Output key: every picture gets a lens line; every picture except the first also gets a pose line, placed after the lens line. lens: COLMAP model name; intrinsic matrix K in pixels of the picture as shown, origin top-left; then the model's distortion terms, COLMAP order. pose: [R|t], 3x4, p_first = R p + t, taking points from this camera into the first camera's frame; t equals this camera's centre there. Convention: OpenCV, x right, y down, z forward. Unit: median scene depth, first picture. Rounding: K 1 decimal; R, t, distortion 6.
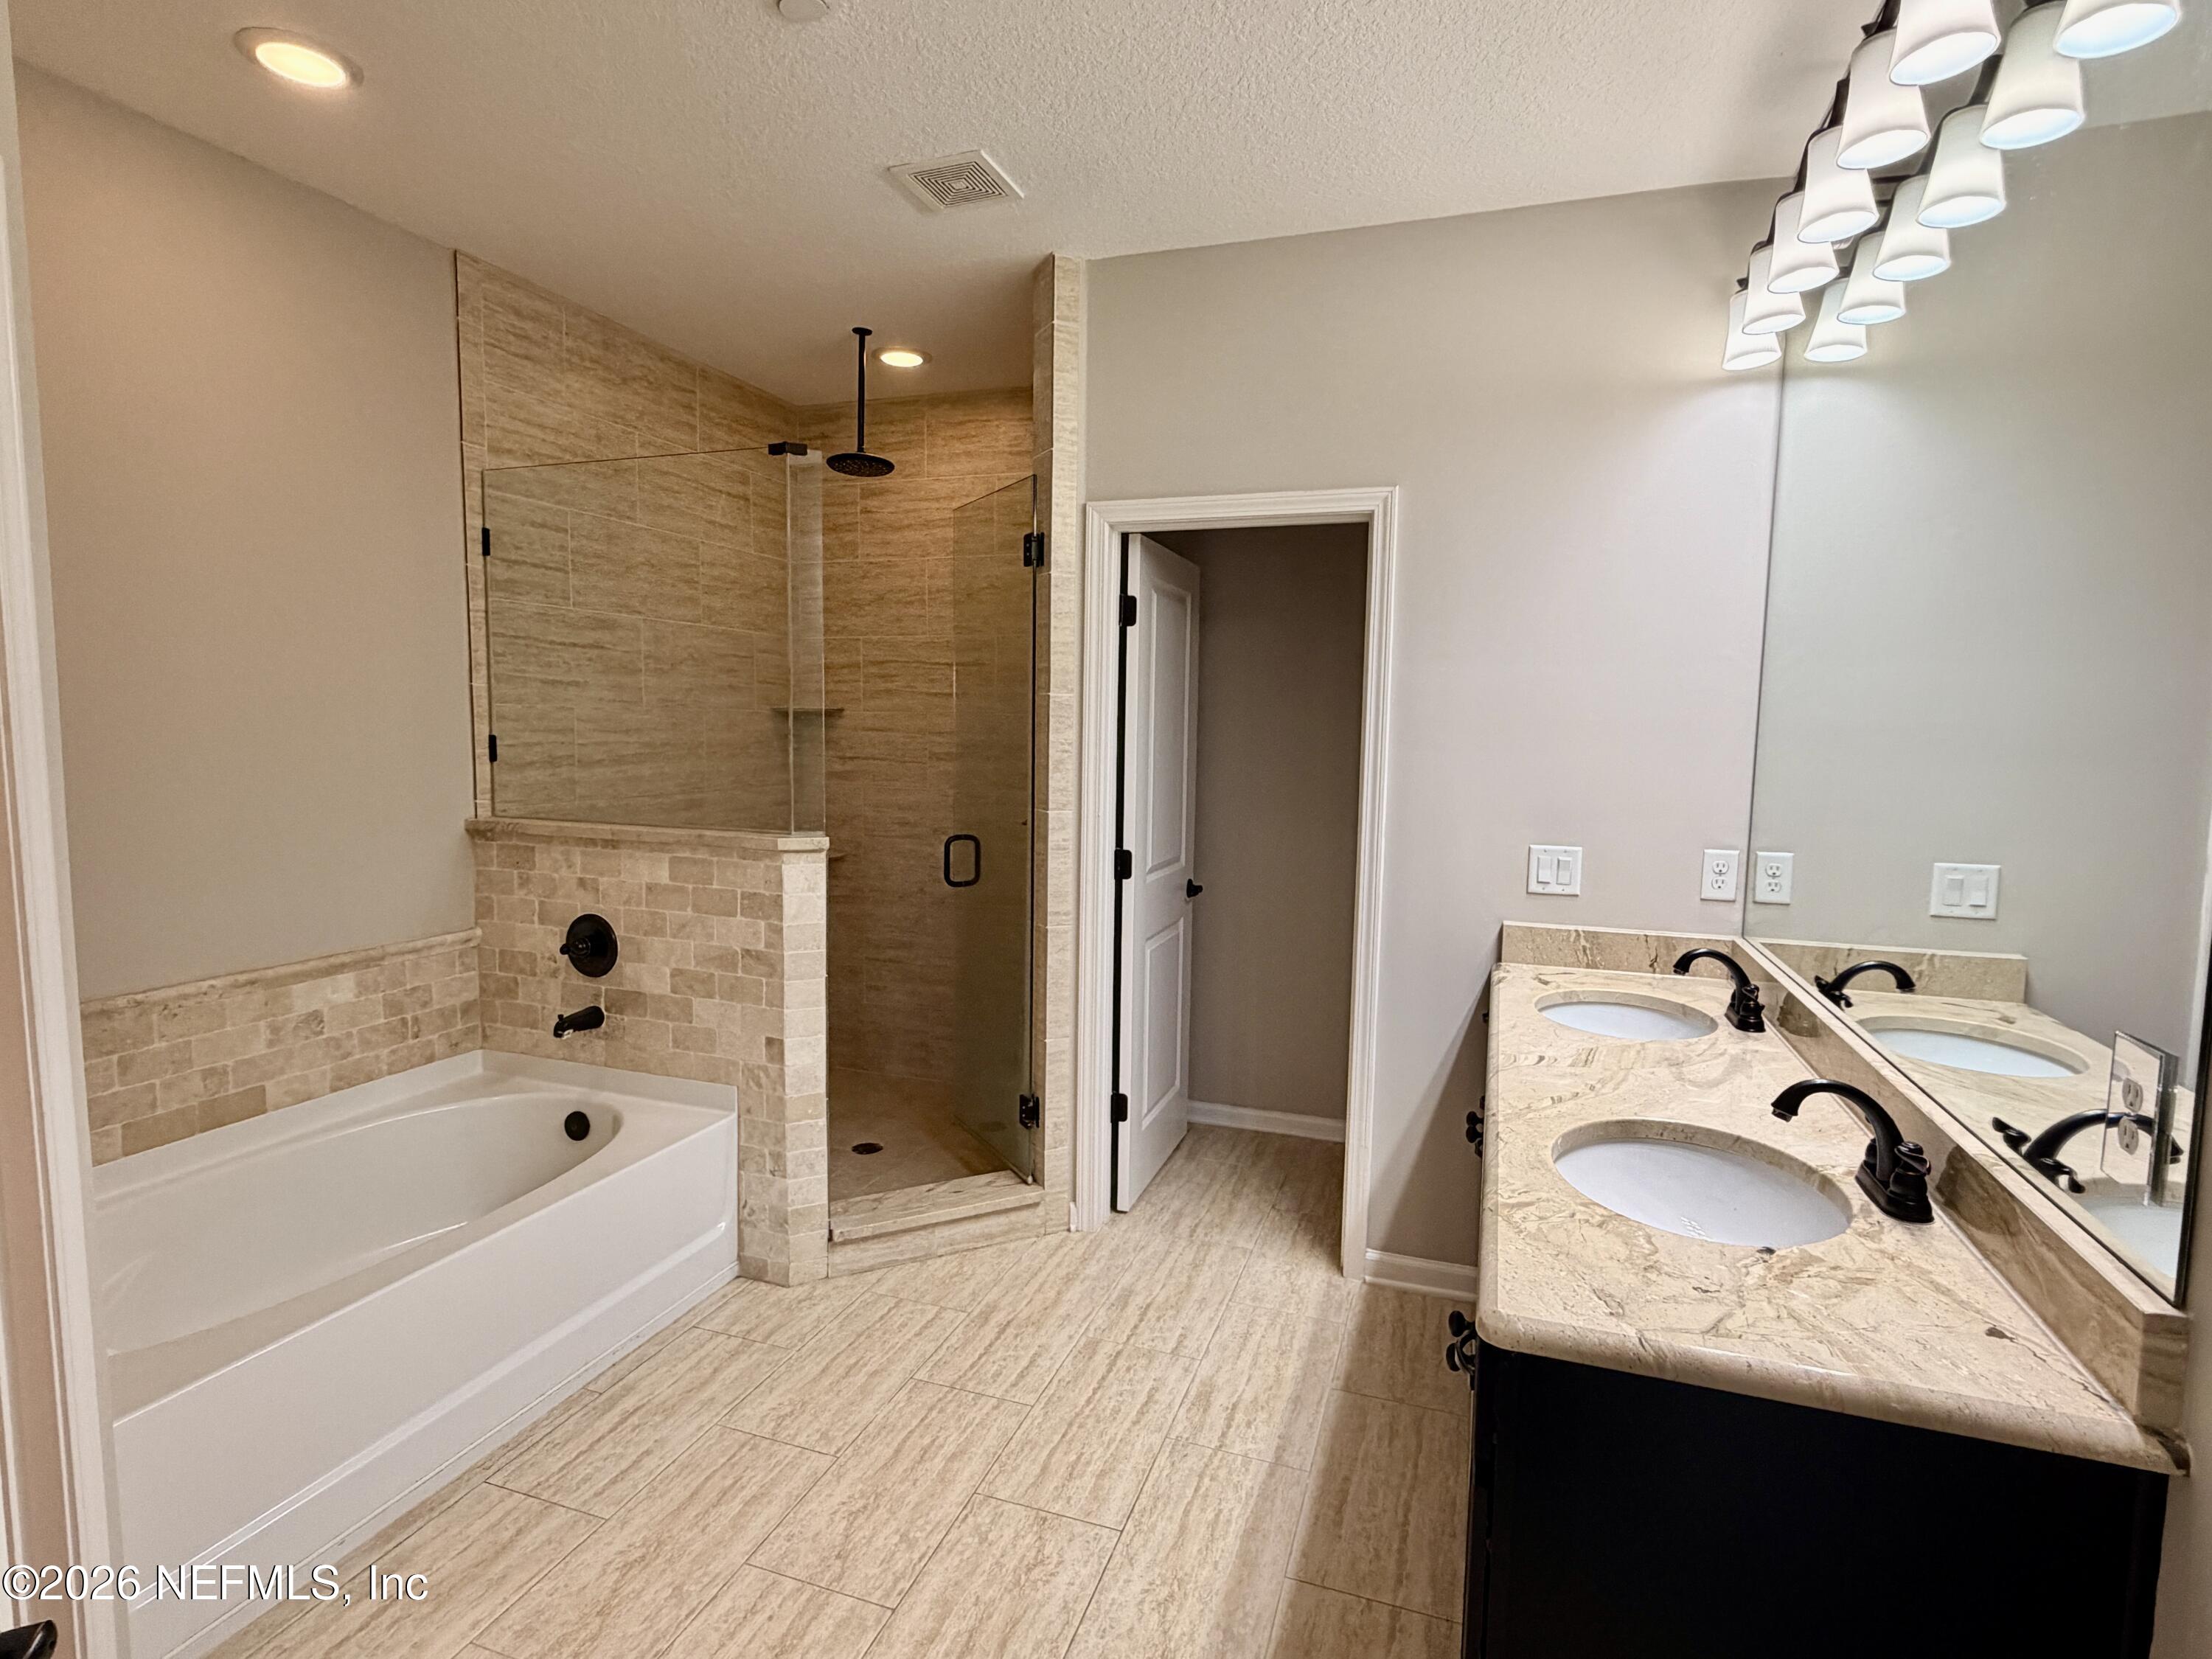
lens RADIAL K [[1106.5, 0, 1099.9], [0, 1106.5, 822.5], [0, 0, 1]] dist [-0.002426, -0.001108]
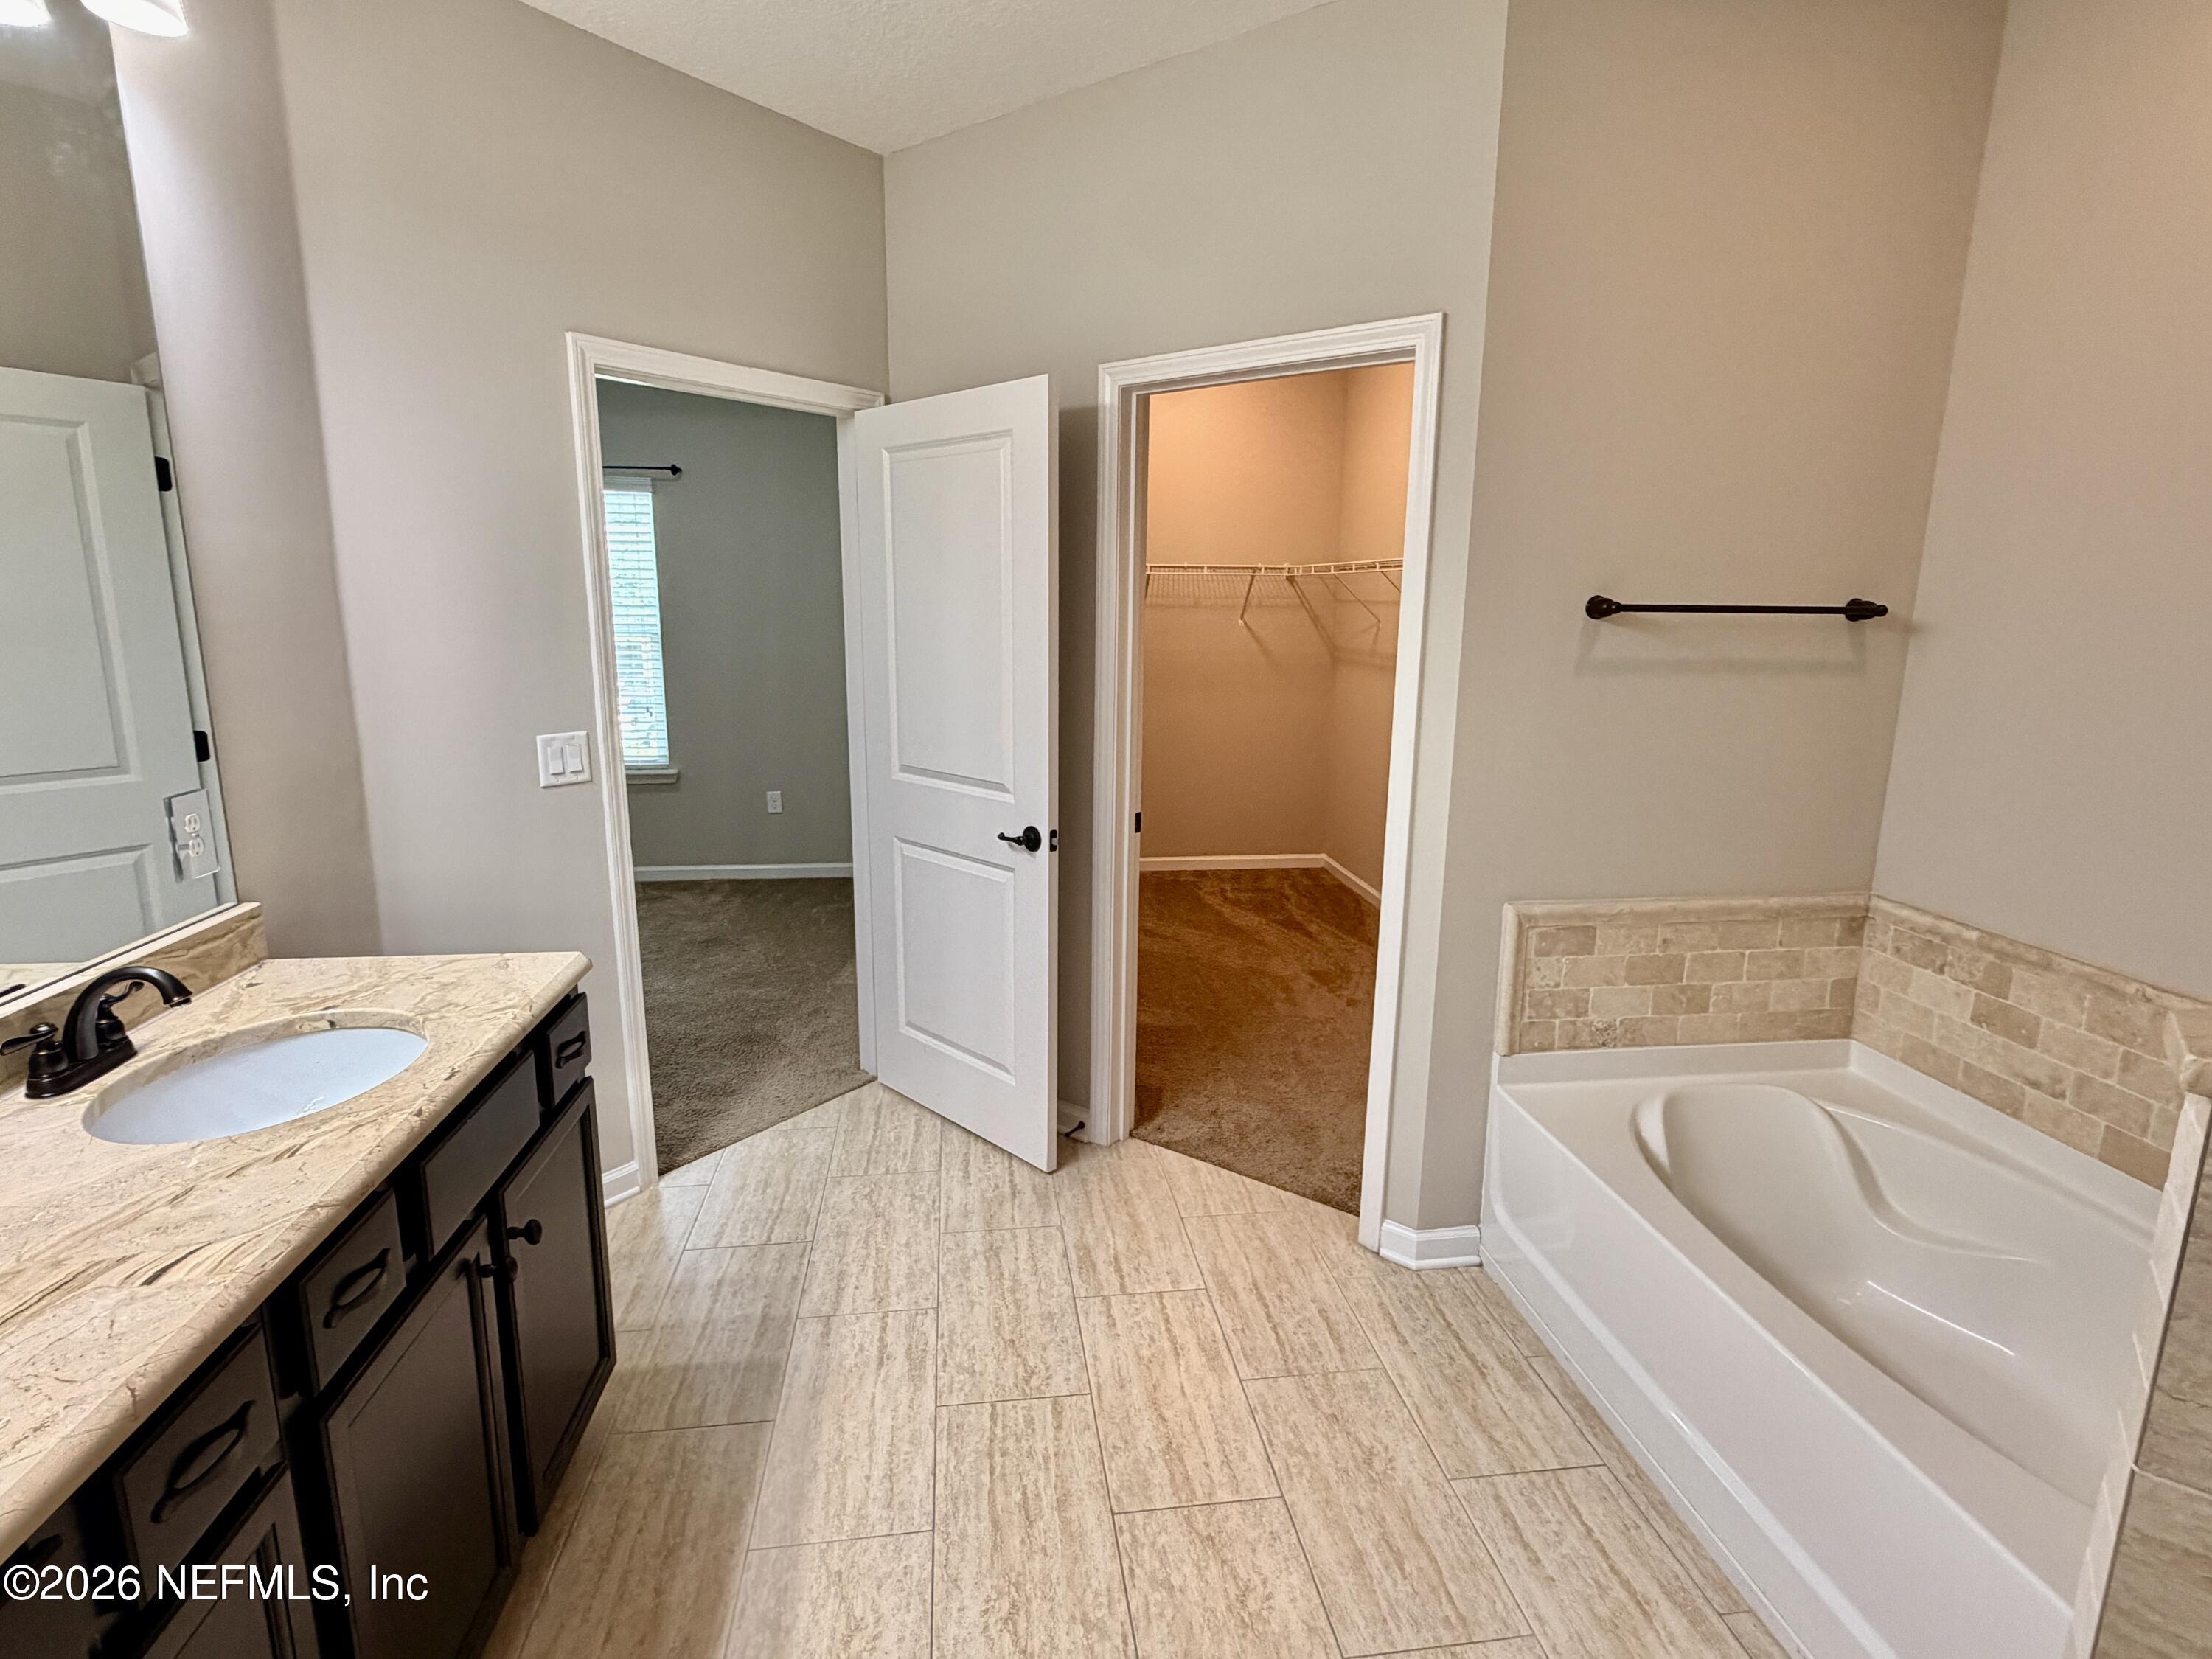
lens RADIAL K [[1117.3, 0, 1102.2], [0, 1117.3, 829.6], [0, 0, 1]] dist [0.004855, -0.001339]
pose [[-0.892016, 0.065778, -0.447191, 0.155828], [-0.065030, 0.960386, 0.270980, -0.109482], [0.447301, 0.270799, -0.852402, 1.095984]]
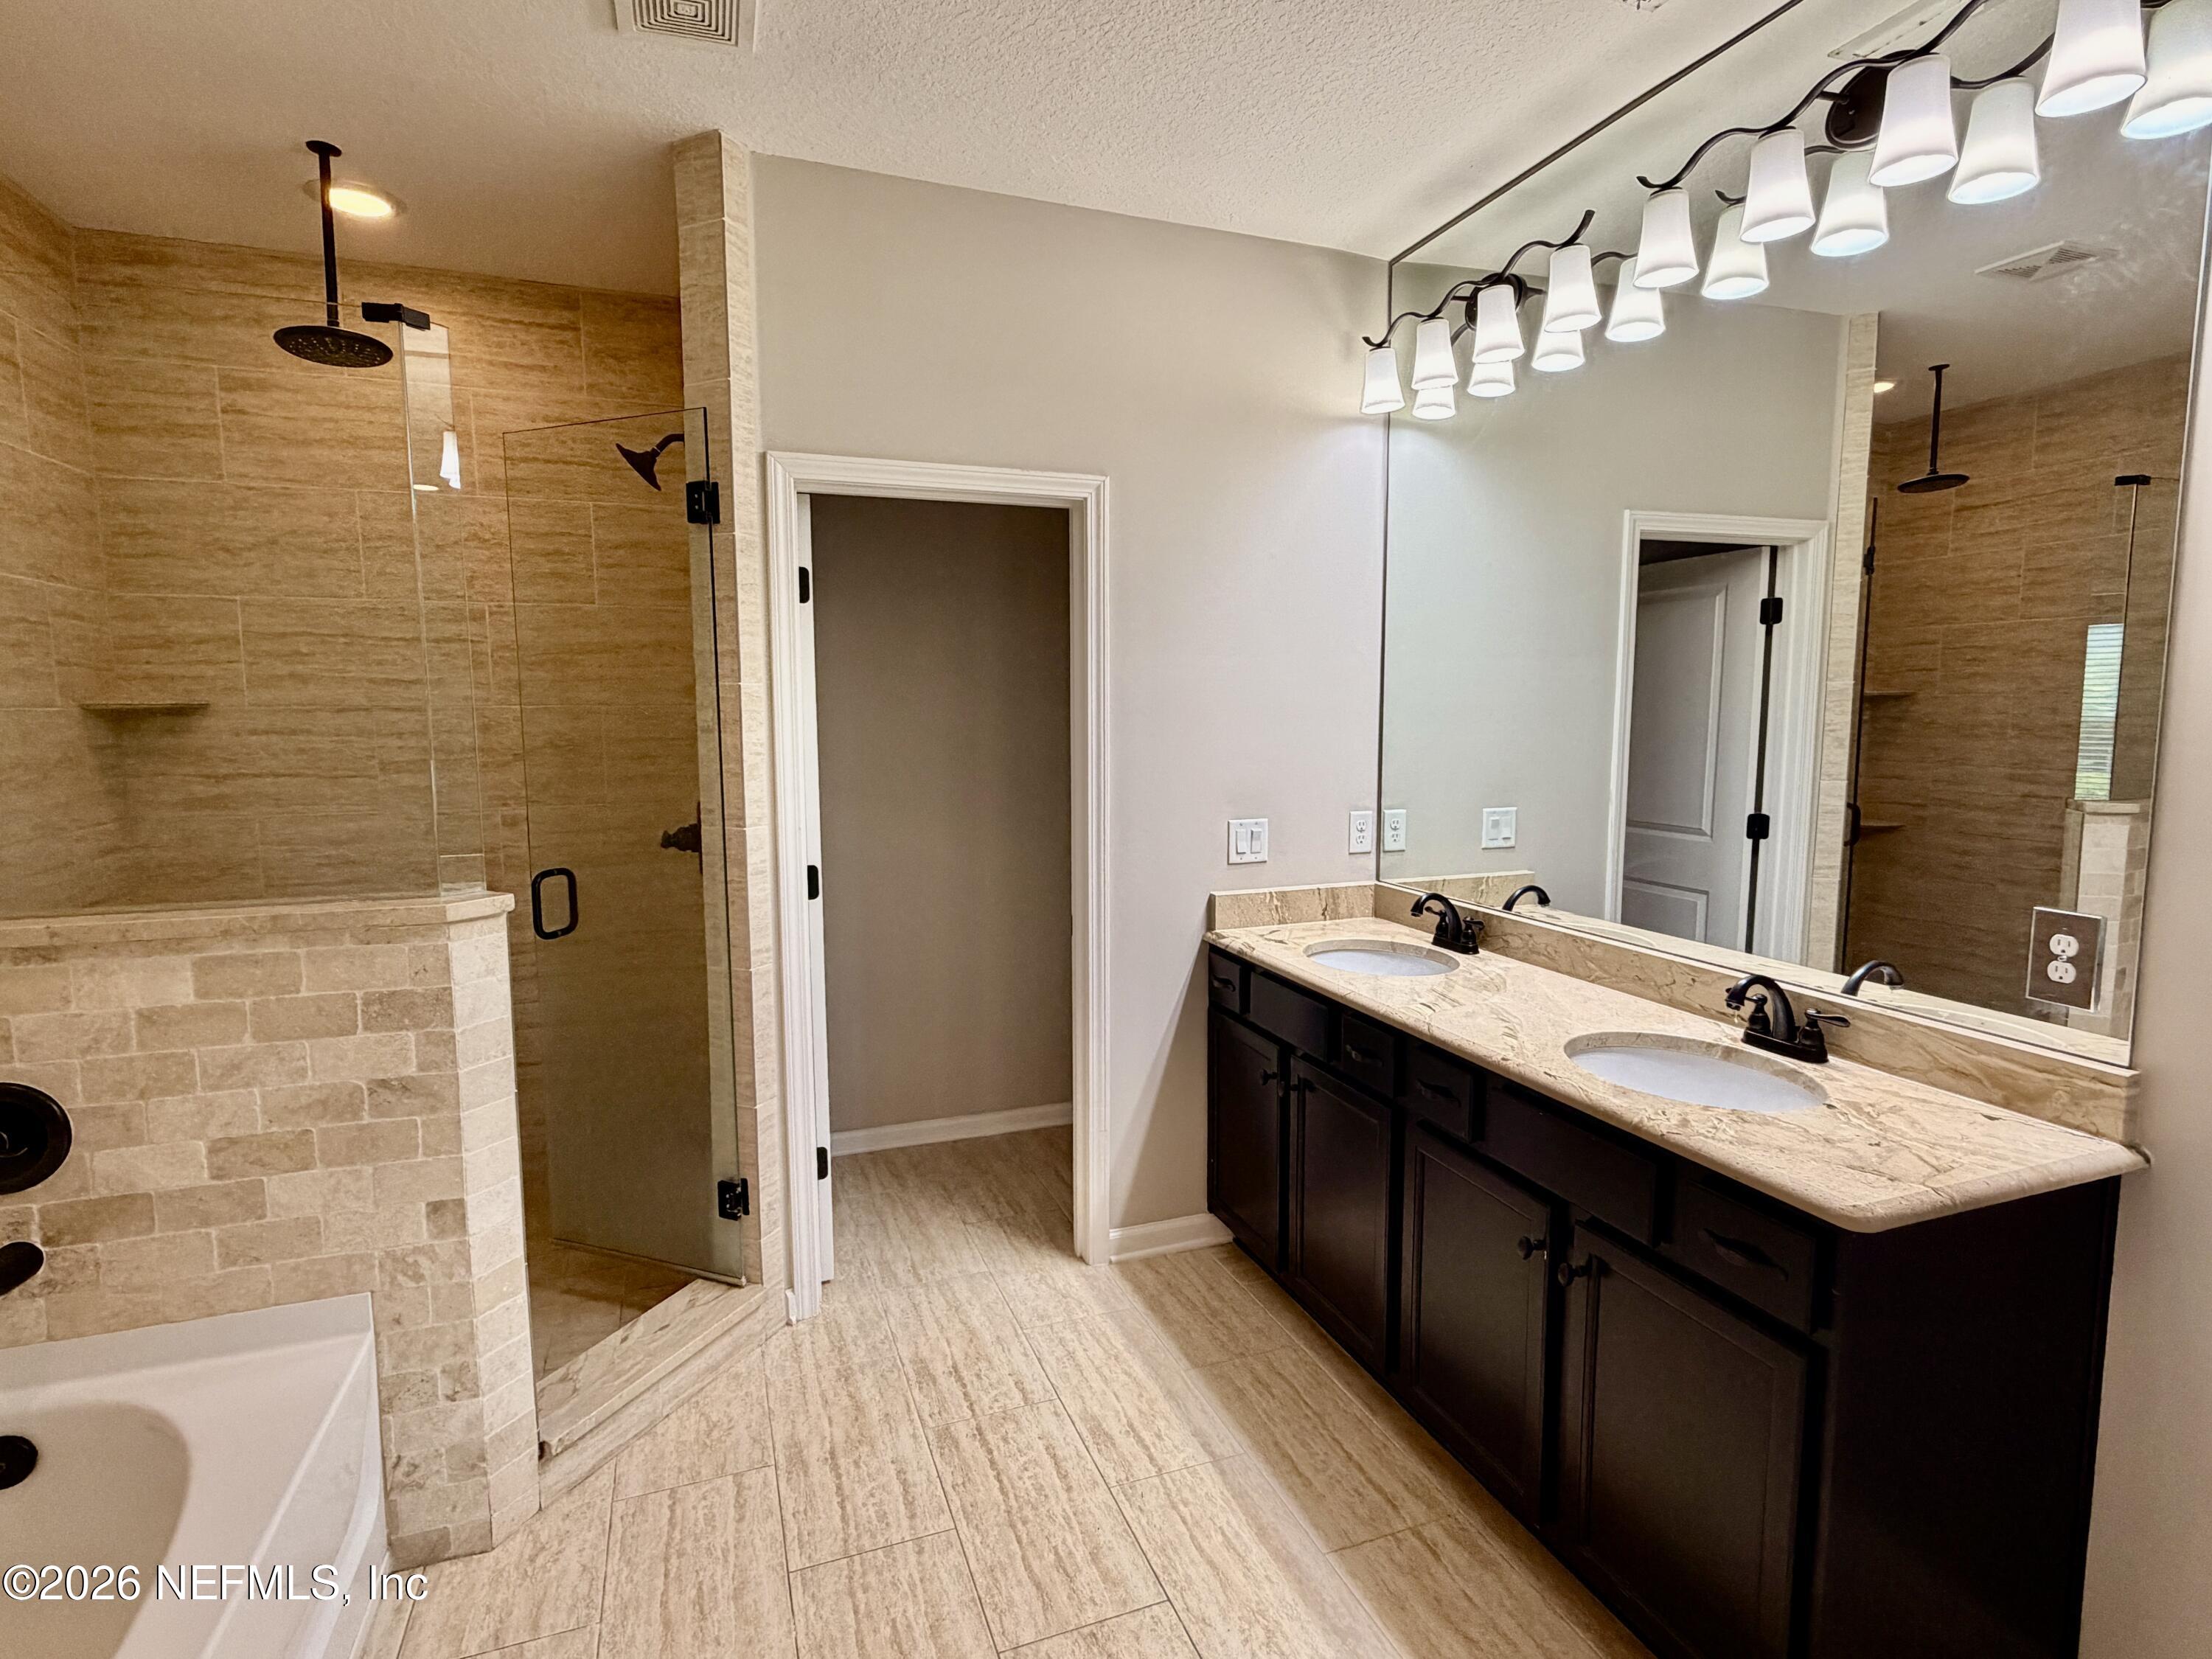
lens RADIAL K [[1106.5, 0, 1099.9], [0, 1106.5, 822.5], [0, 0, 1]] dist [-0.002426, -0.001108]
pose [[0.770457, -0.084936, 0.631808, -0.390747], [0.072352, 0.996331, 0.045710, -0.035673], [-0.633372, 0.010495, 0.773776, 0.225282]]
